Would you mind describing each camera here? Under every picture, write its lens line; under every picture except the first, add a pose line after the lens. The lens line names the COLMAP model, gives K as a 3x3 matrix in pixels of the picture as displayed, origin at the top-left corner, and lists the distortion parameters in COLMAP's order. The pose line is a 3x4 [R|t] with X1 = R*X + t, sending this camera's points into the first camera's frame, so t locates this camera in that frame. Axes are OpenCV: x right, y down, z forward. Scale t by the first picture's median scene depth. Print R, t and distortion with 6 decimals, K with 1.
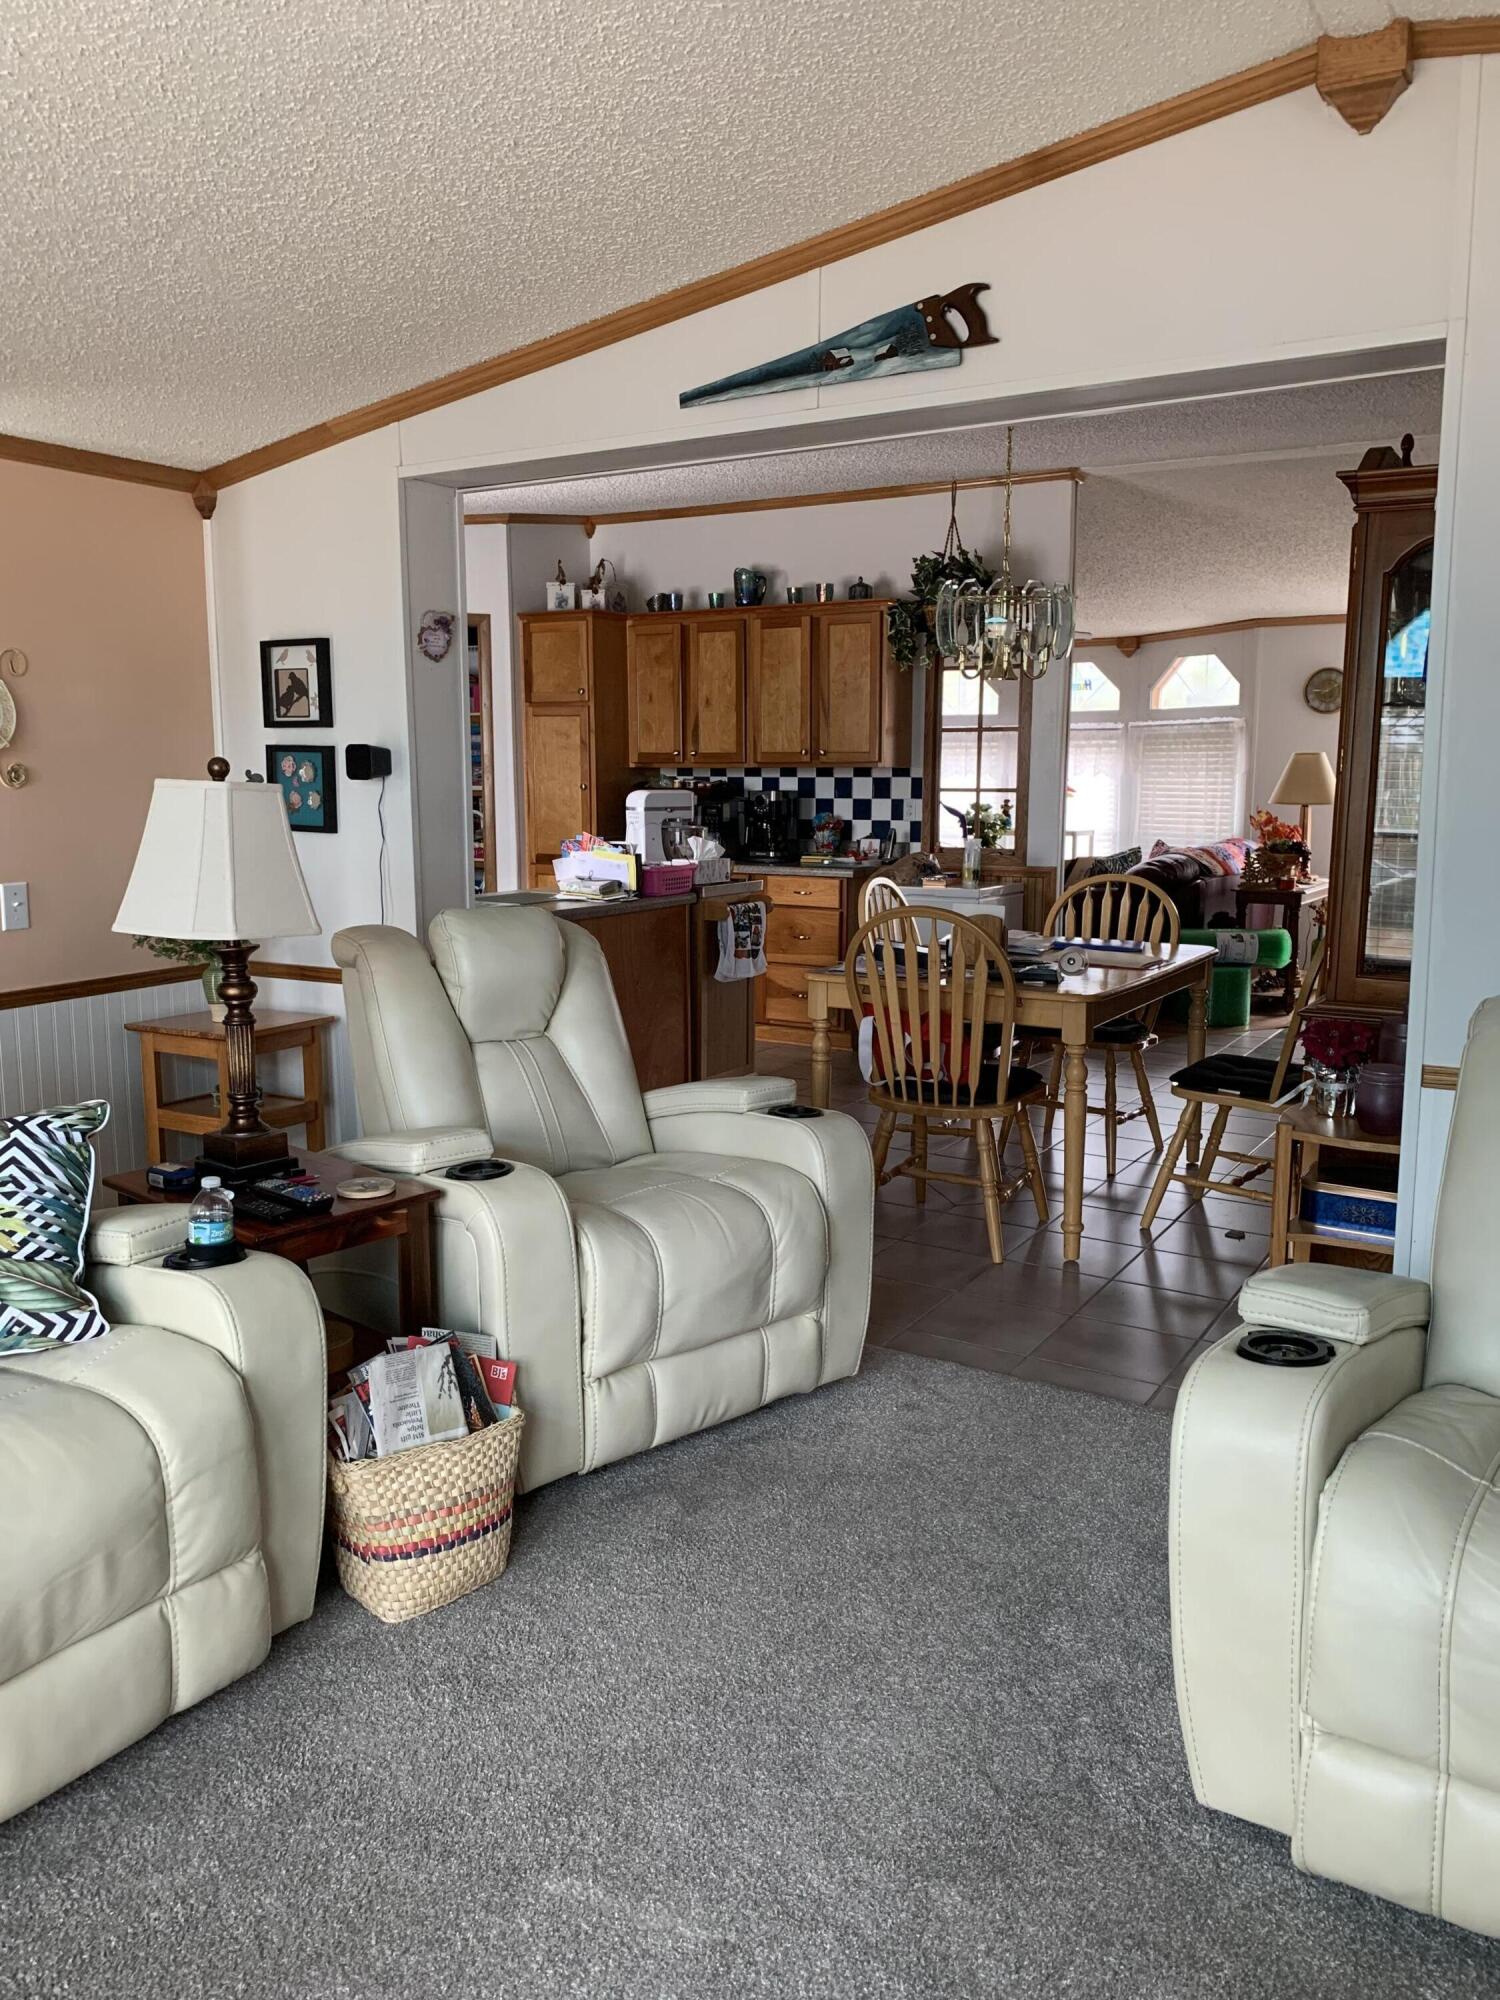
lens RADIAL K [[1529.6, 0, 736.8], [0, 1529.6, 996.5], [0, 0, 1]] dist [0.040610, -0.052815]
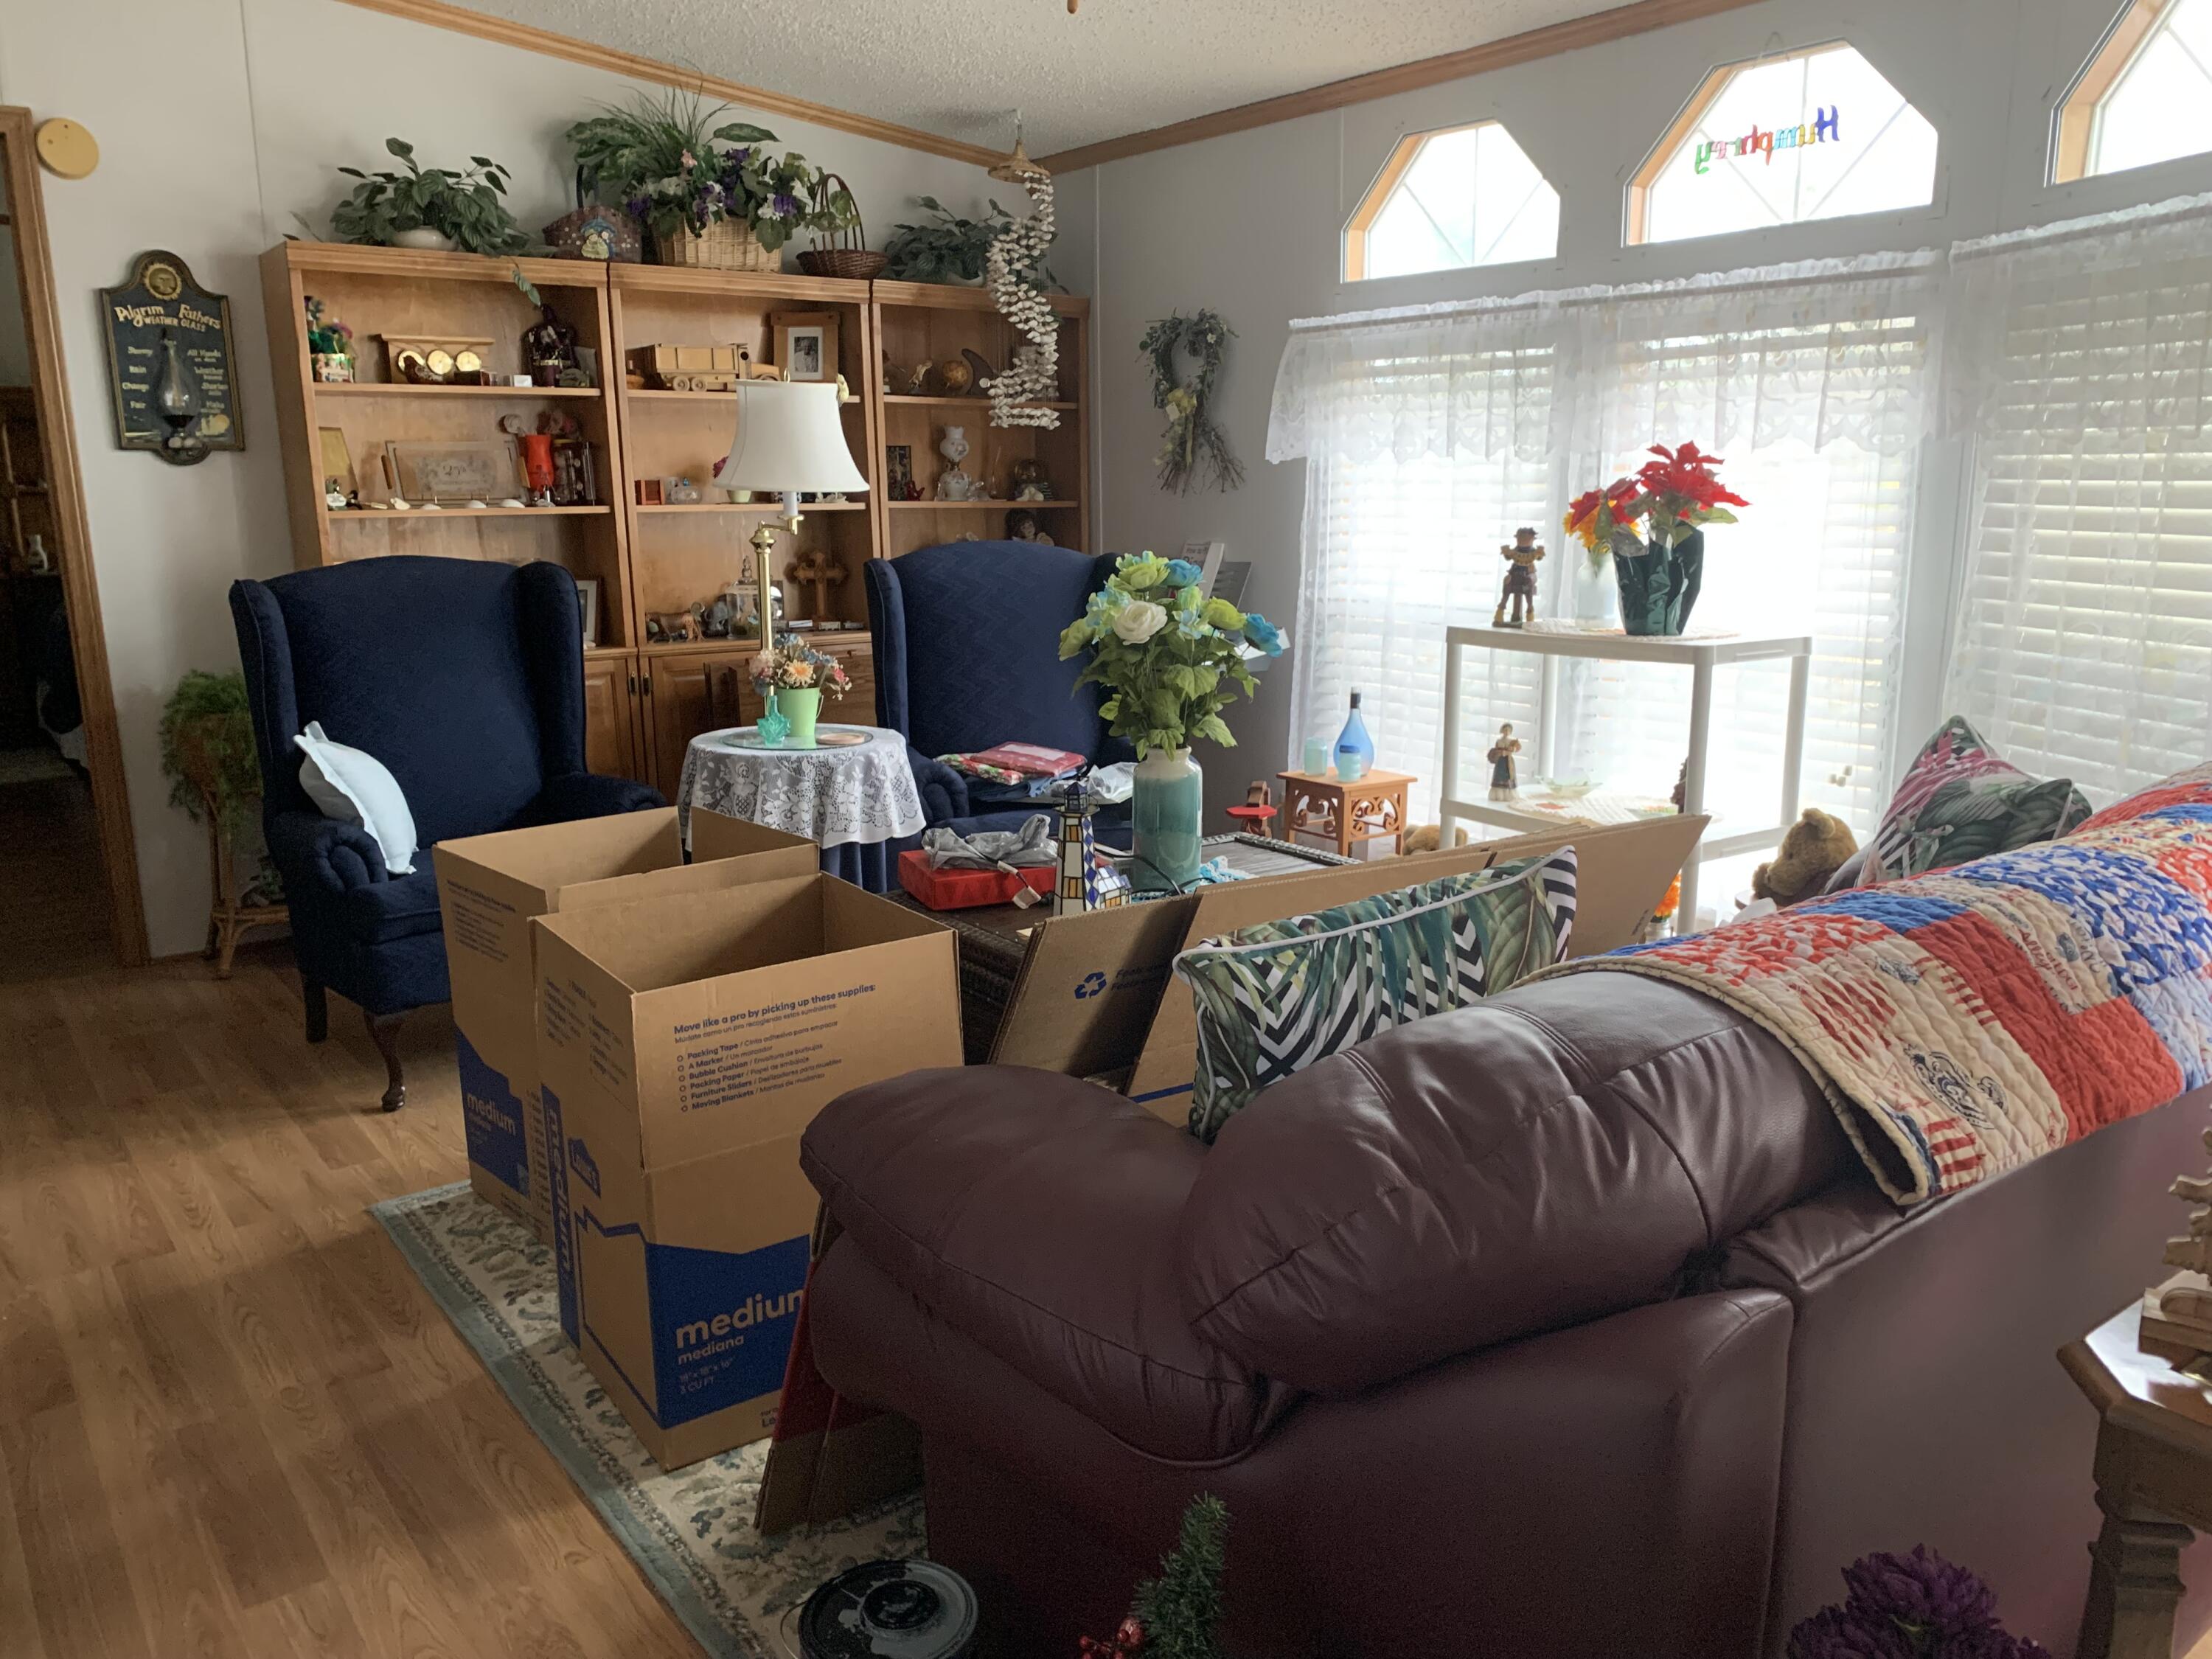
lens RADIAL K [[1691.8, 0, 1103.0], [0, 1691.8, 841.1], [0, 0, 1]] dist [0.040610, -0.052815]
pose [[0.928654, 0.061422, -0.365826, 0.239239], [-0.036205, 0.996496, 0.075403, -0.094707], [0.369175, -0.056779, 0.927624, 0.683124]]
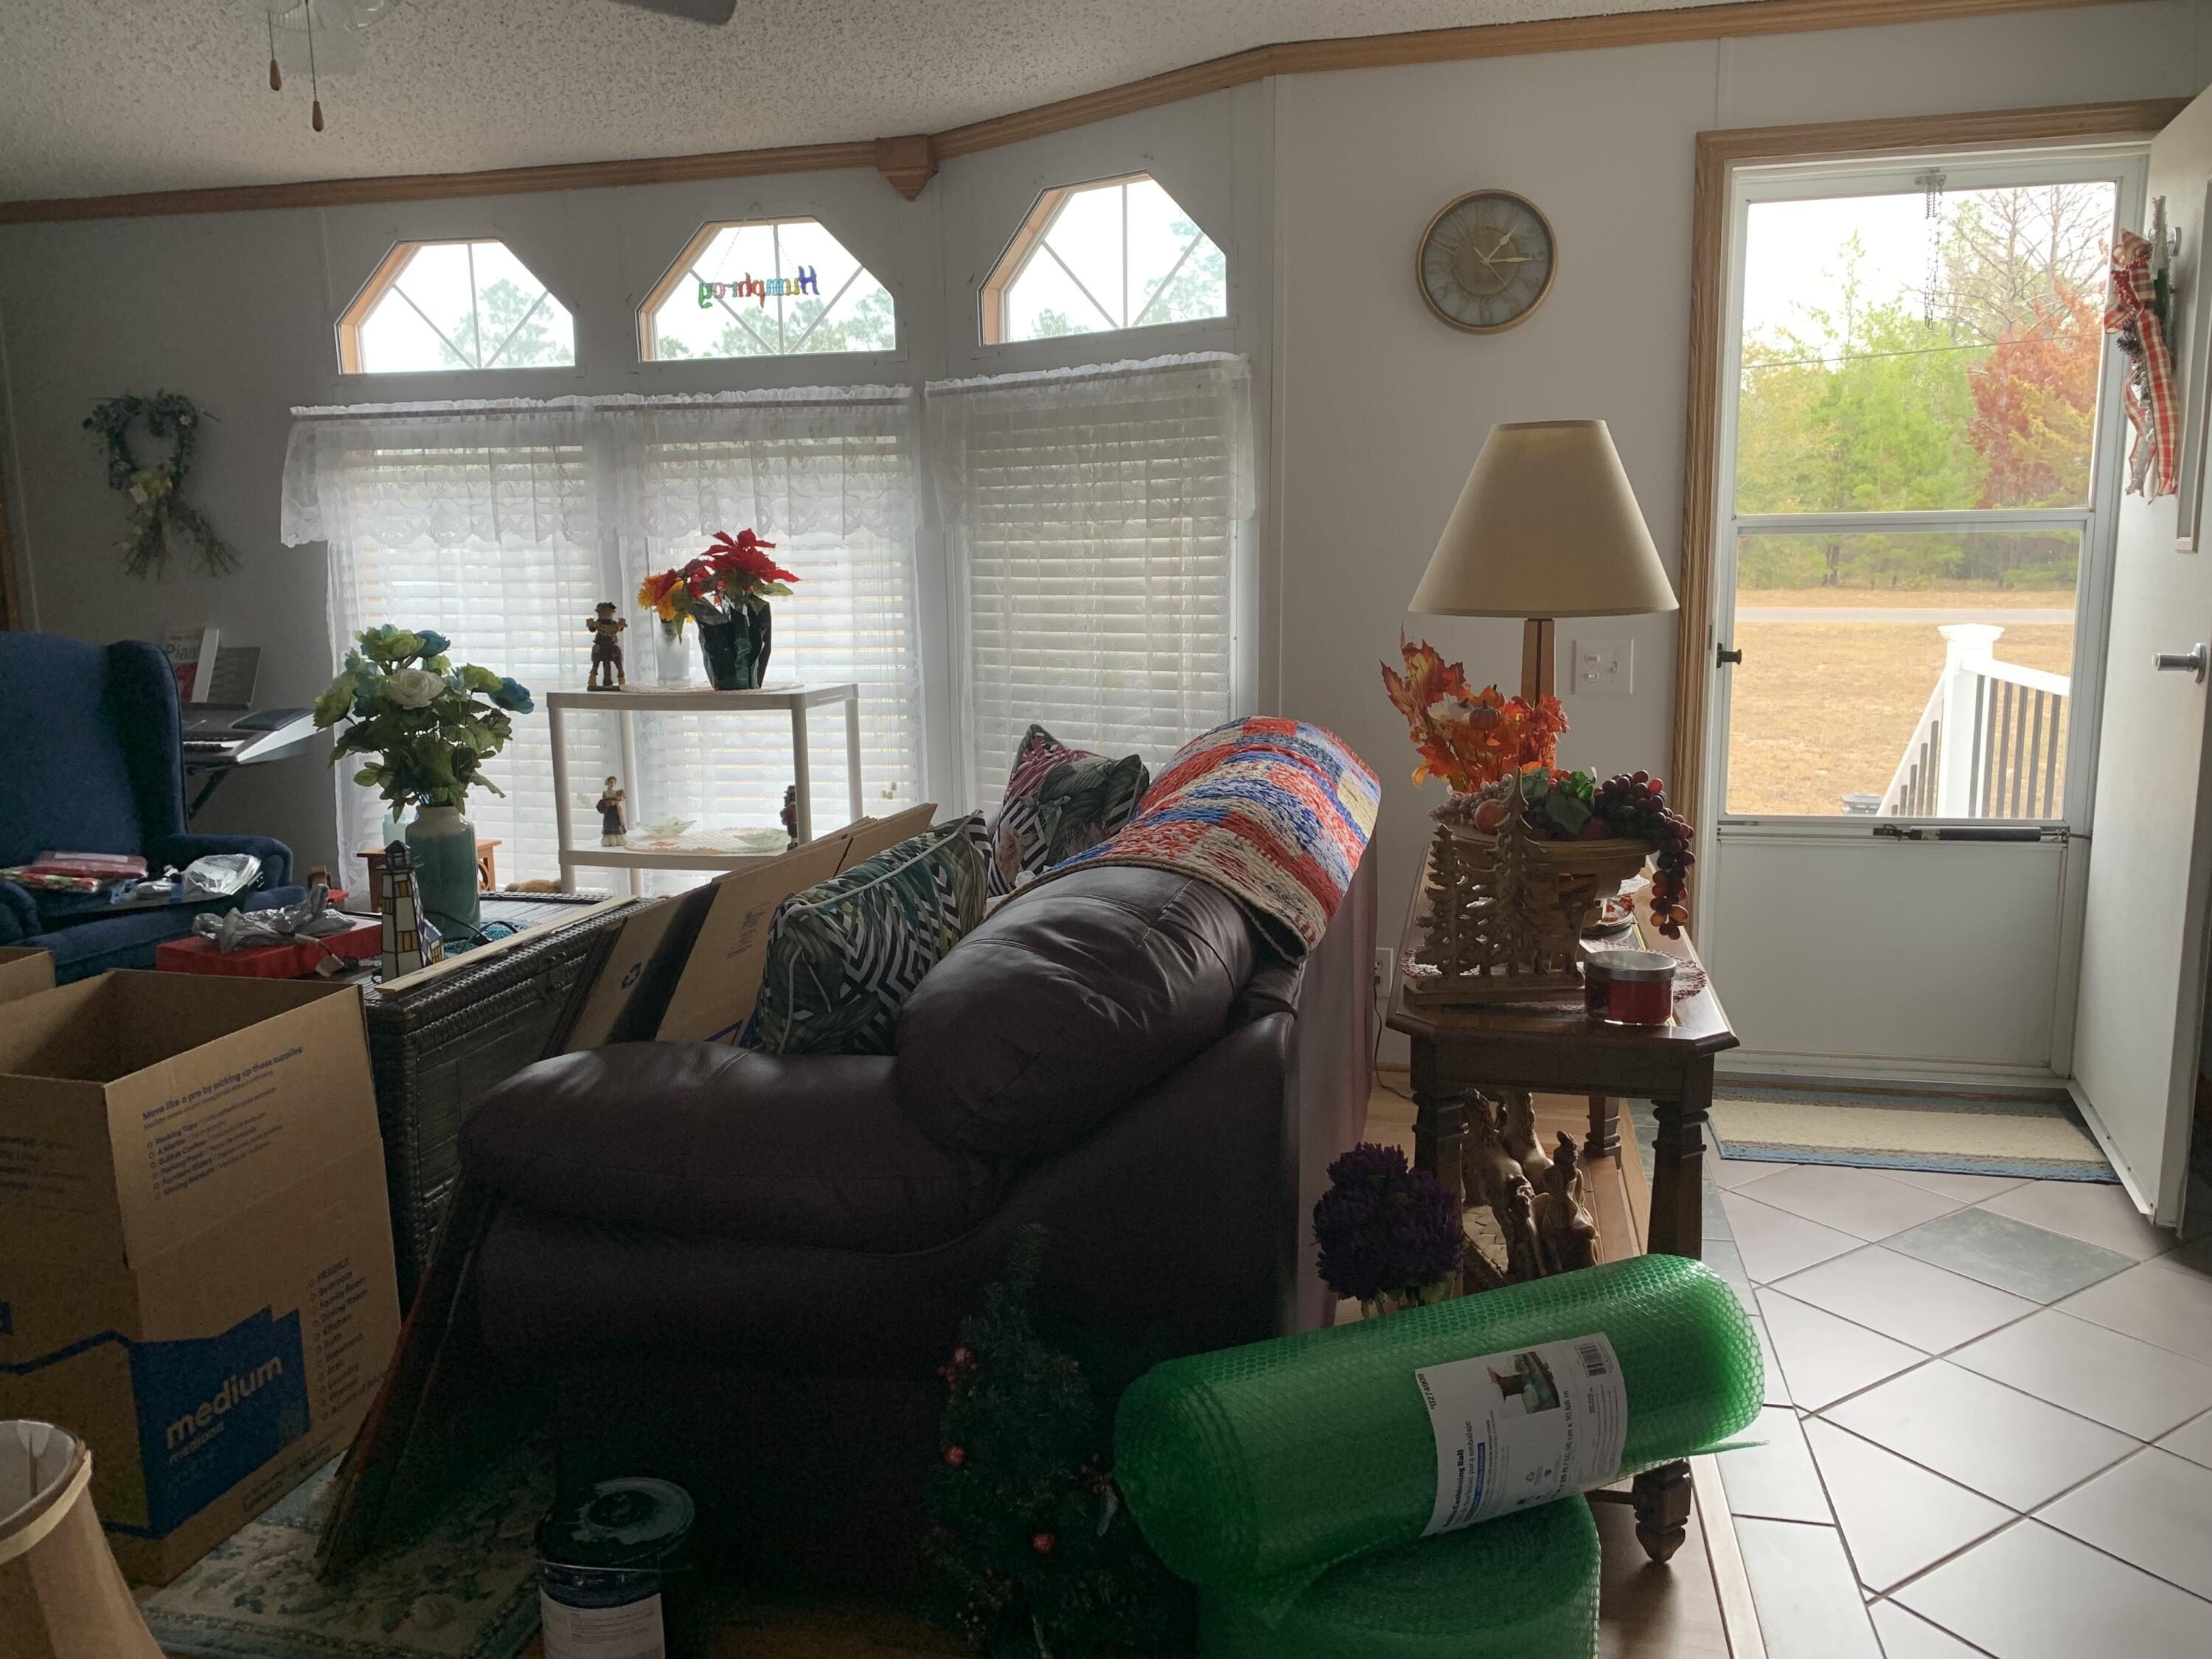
lens RADIAL K [[1691.8, 0, 1098.6], [0, 1691.8, 836.6], [0, 0, 1]] dist [0.040610, -0.052815]
pose [[0.947281, -0.077175, 0.310970, 0.167757], [0.070120, 0.996965, 0.033823, -0.086737], [-0.312637, -0.010235, 0.949818, 0.630193]]
